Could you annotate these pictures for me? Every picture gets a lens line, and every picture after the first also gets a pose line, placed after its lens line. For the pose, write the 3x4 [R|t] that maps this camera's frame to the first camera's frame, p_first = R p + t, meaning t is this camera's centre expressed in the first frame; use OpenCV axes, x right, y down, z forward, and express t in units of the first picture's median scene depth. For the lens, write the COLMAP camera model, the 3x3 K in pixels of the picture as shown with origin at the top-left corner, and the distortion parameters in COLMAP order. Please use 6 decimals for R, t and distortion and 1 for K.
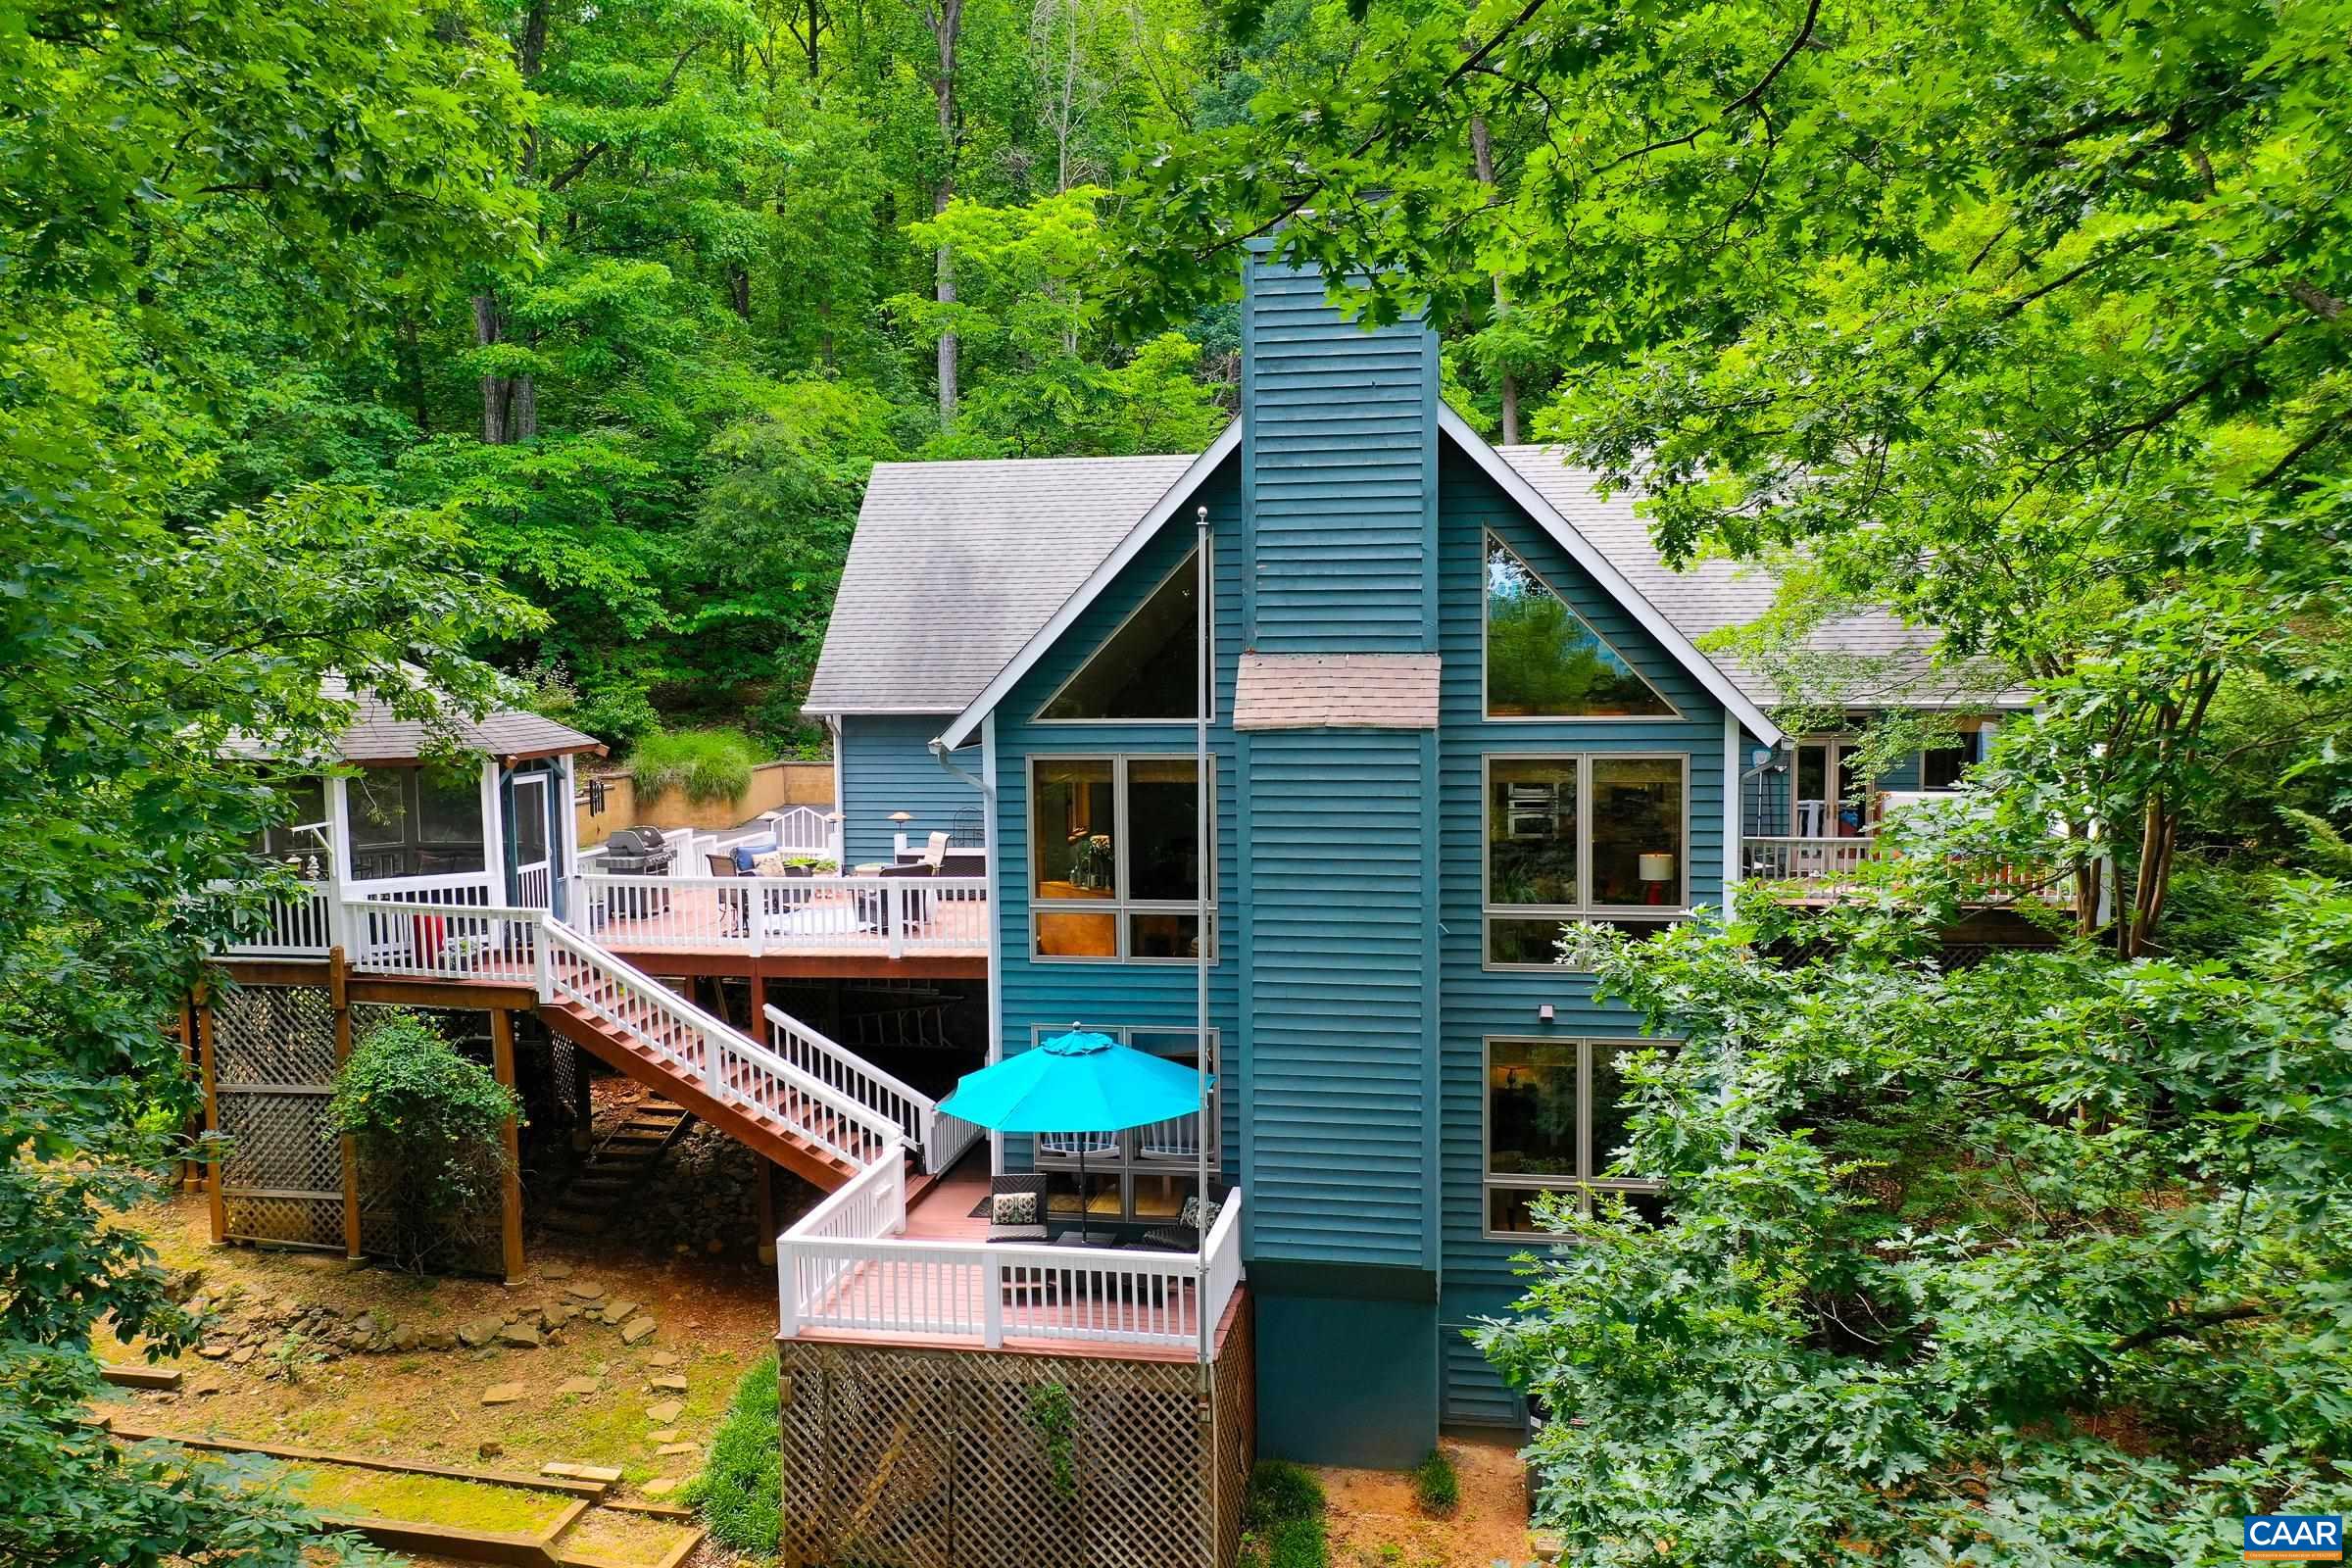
lens RADIAL K [[1923.0, 0, 1151.4], [0, 1923.0, 767.9], [0, 0, 1]] dist [0.000776, 0.001319]
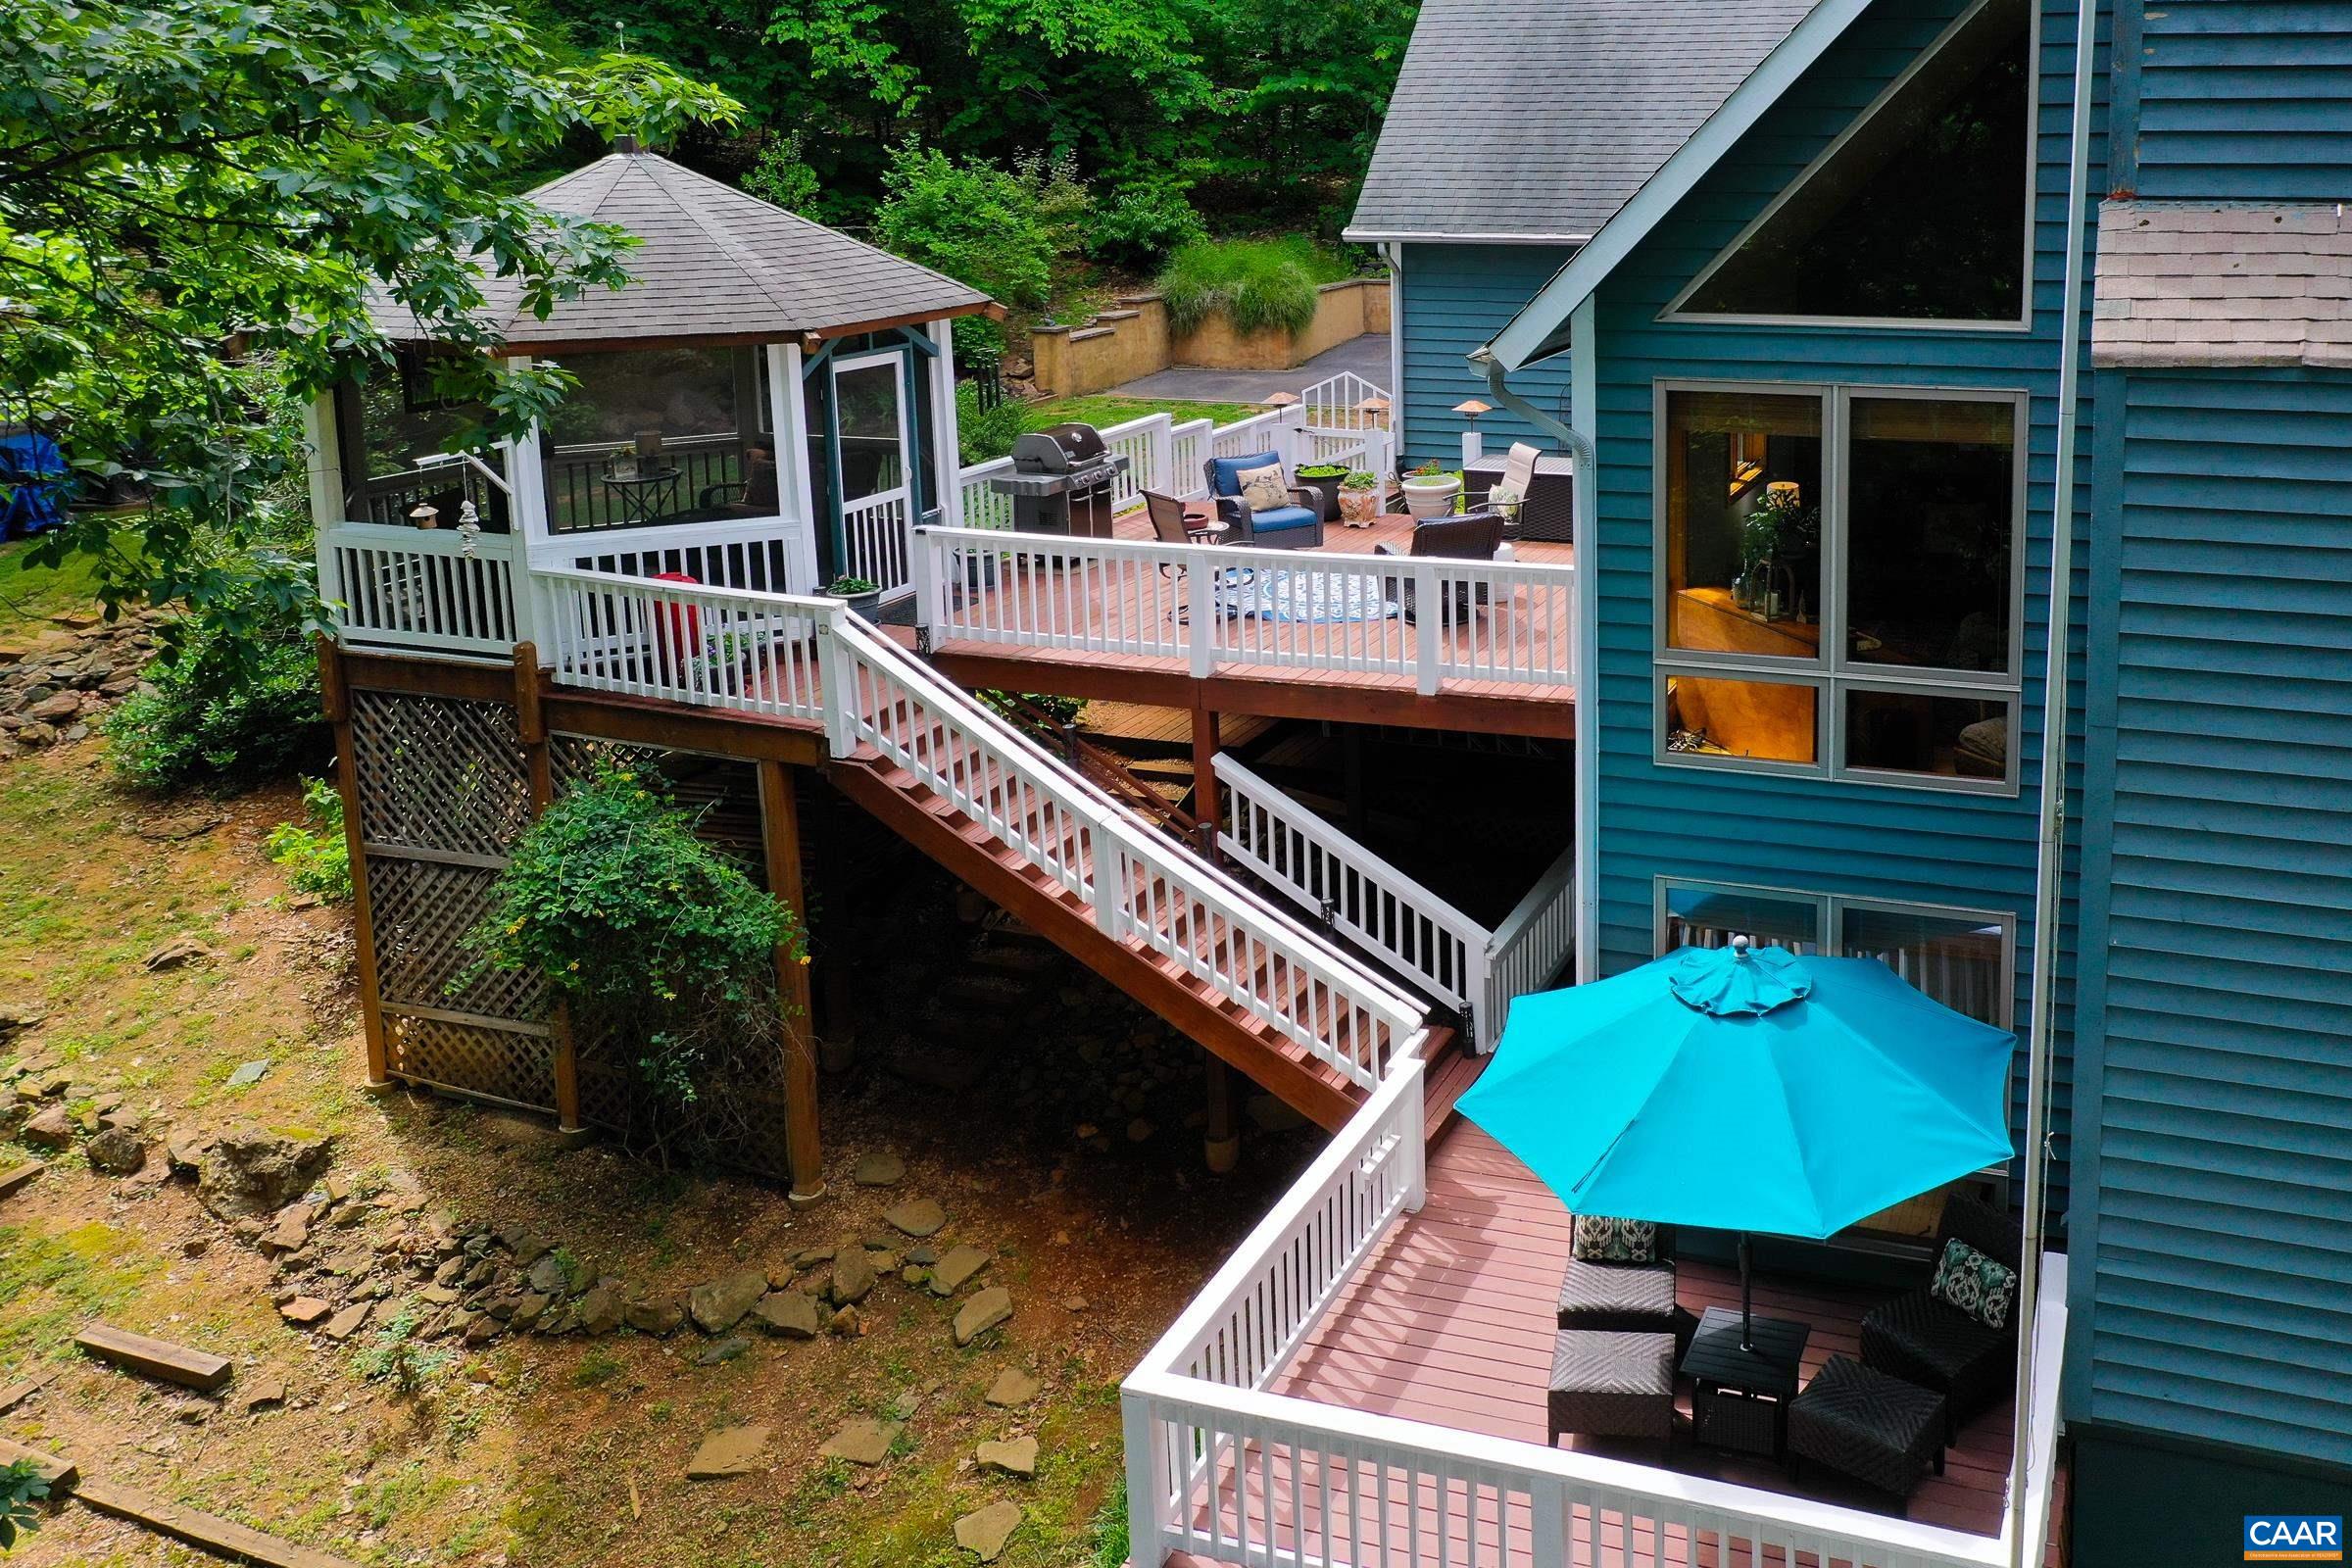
lens RADIAL K [[2078.0, 0, 1513.7], [0, 2078.0, 383.4], [0, 0, 1]] dist [0.011428, -0.001977]
pose [[0.989461, 0.027608, -0.142146, -0.020872], [-0.018716, 0.997805, 0.063517, -0.037678], [0.143588, -0.060187, 0.987806, 0.401084]]
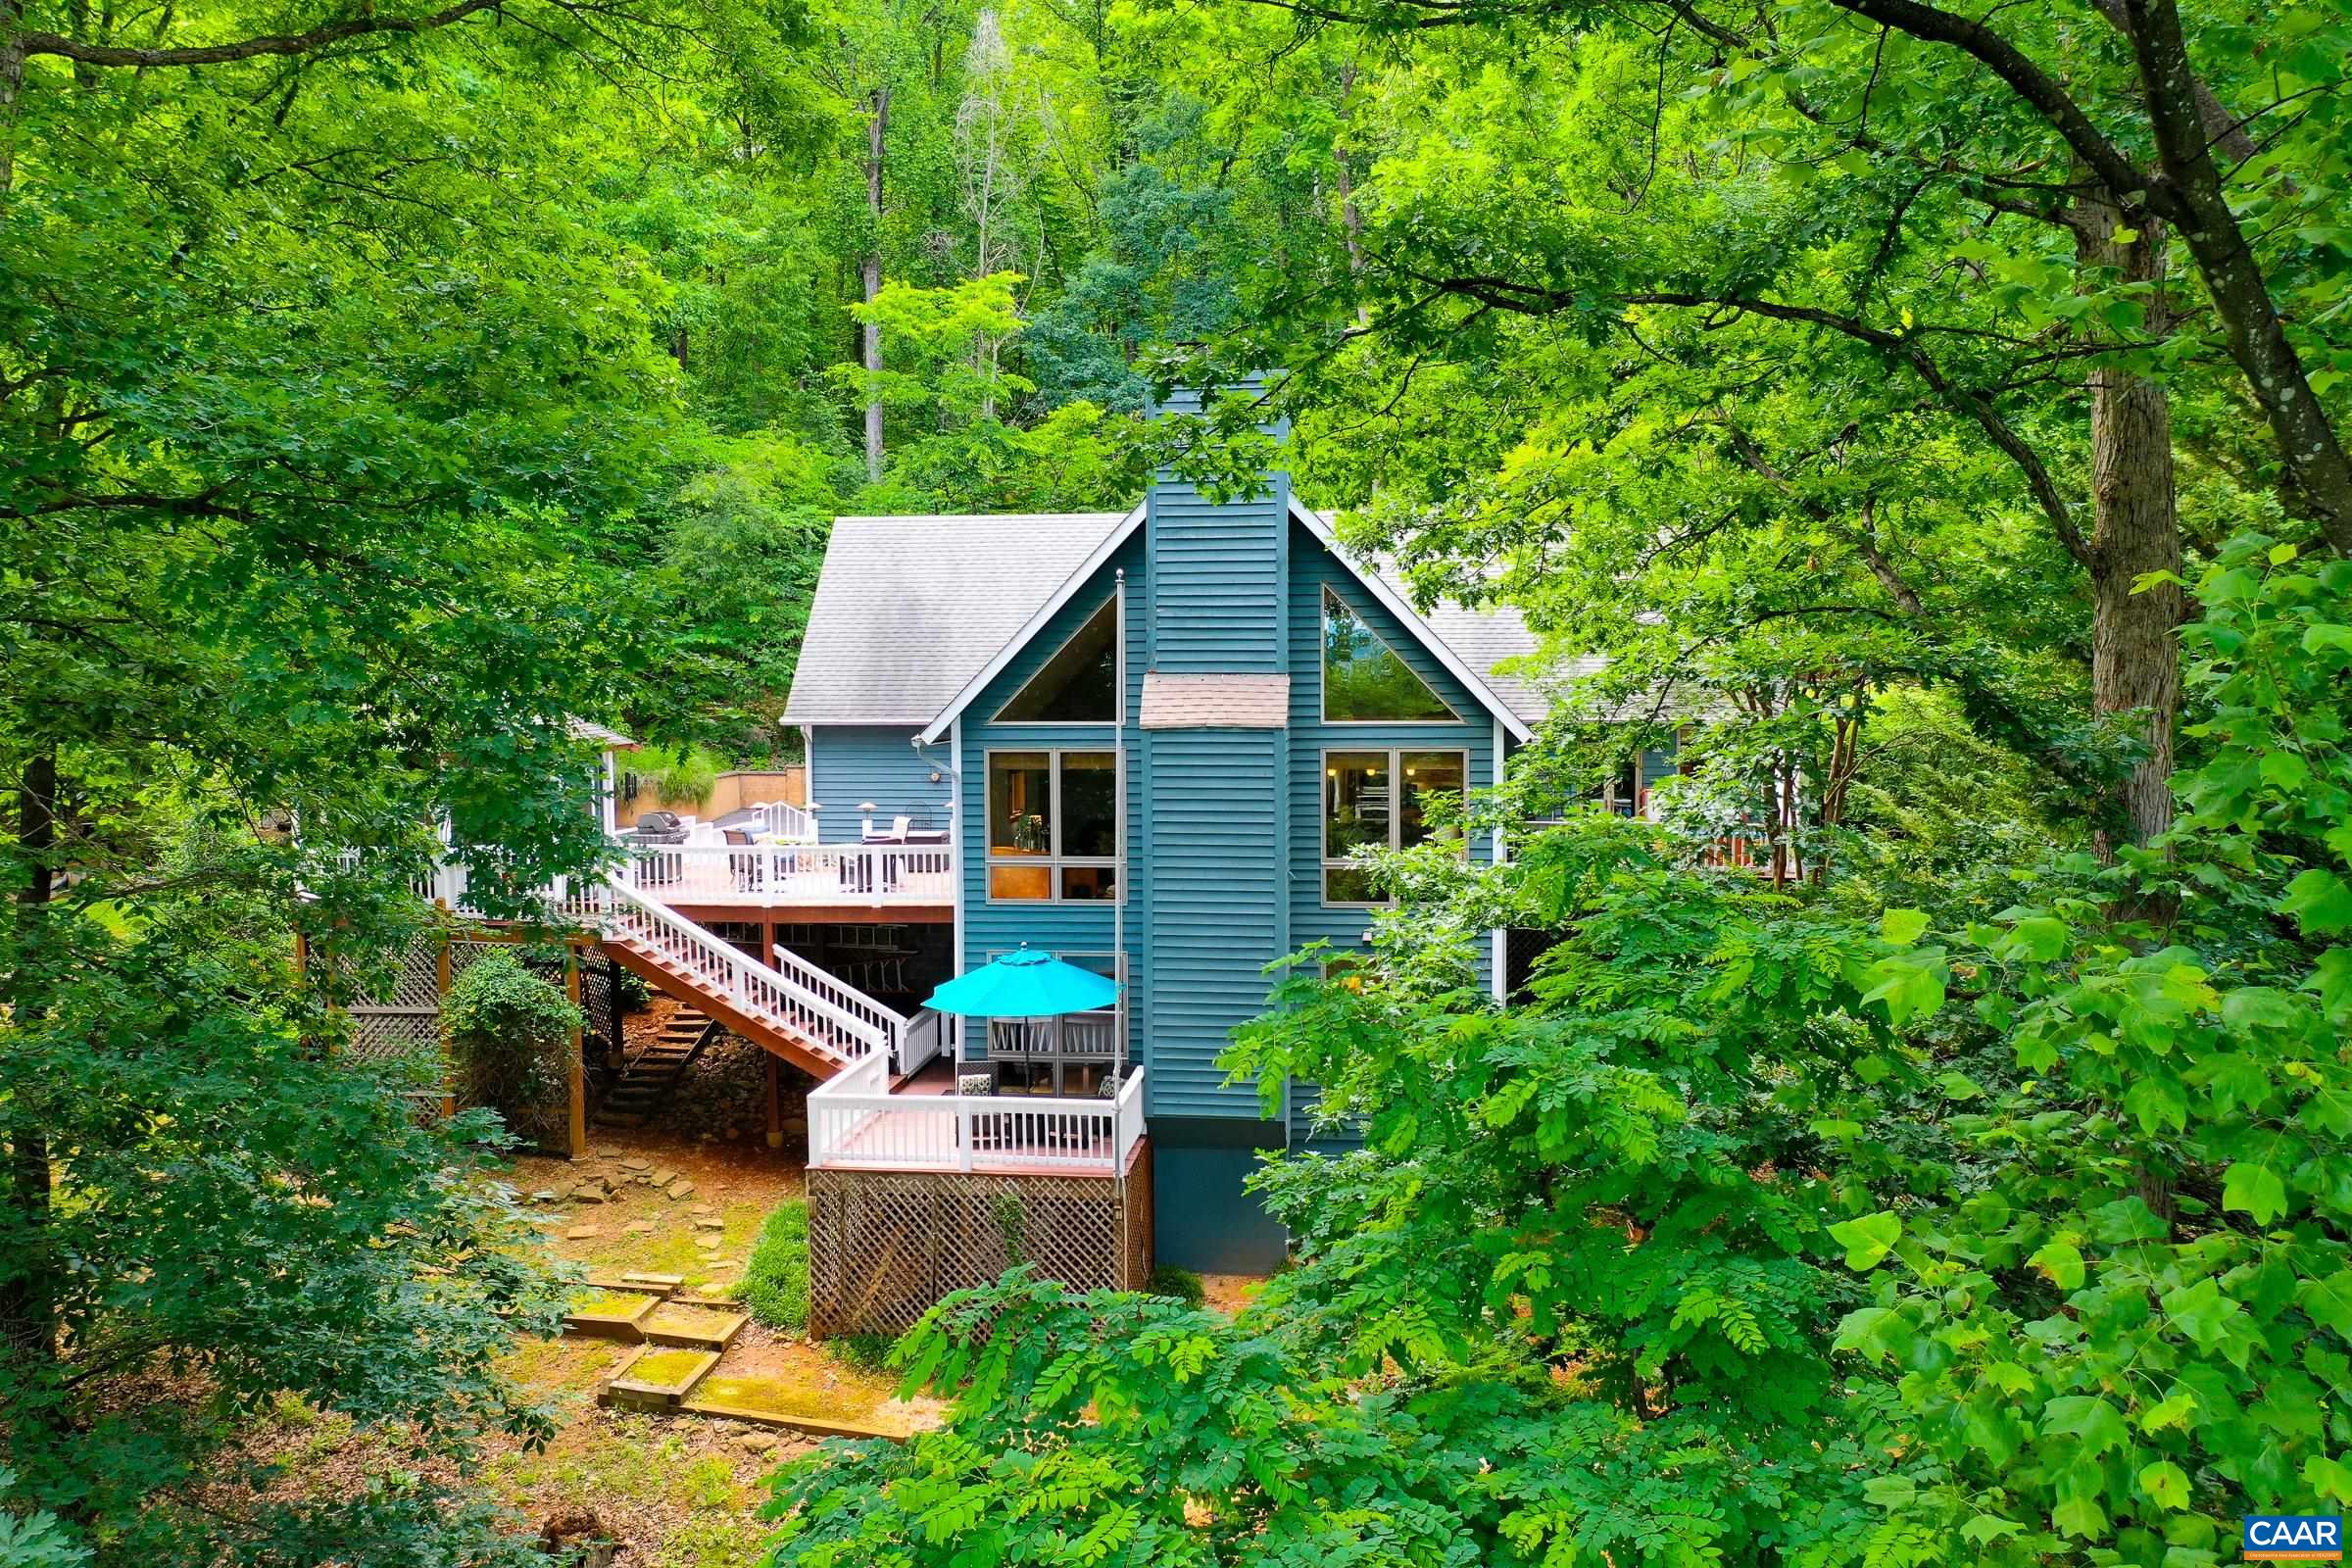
lens RADIAL K [[1851.3, 0, 1176.0], [0, 1851.3, 784.0], [0, 0, 1]] dist [0.005704, -0.001136]
pose [[0.997647, 0.003498, 0.068466, -0.018455], [-0.003082, 0.999976, -0.006190, 0.023642], [-0.068486, 0.005965, 0.997634, -0.272609]]
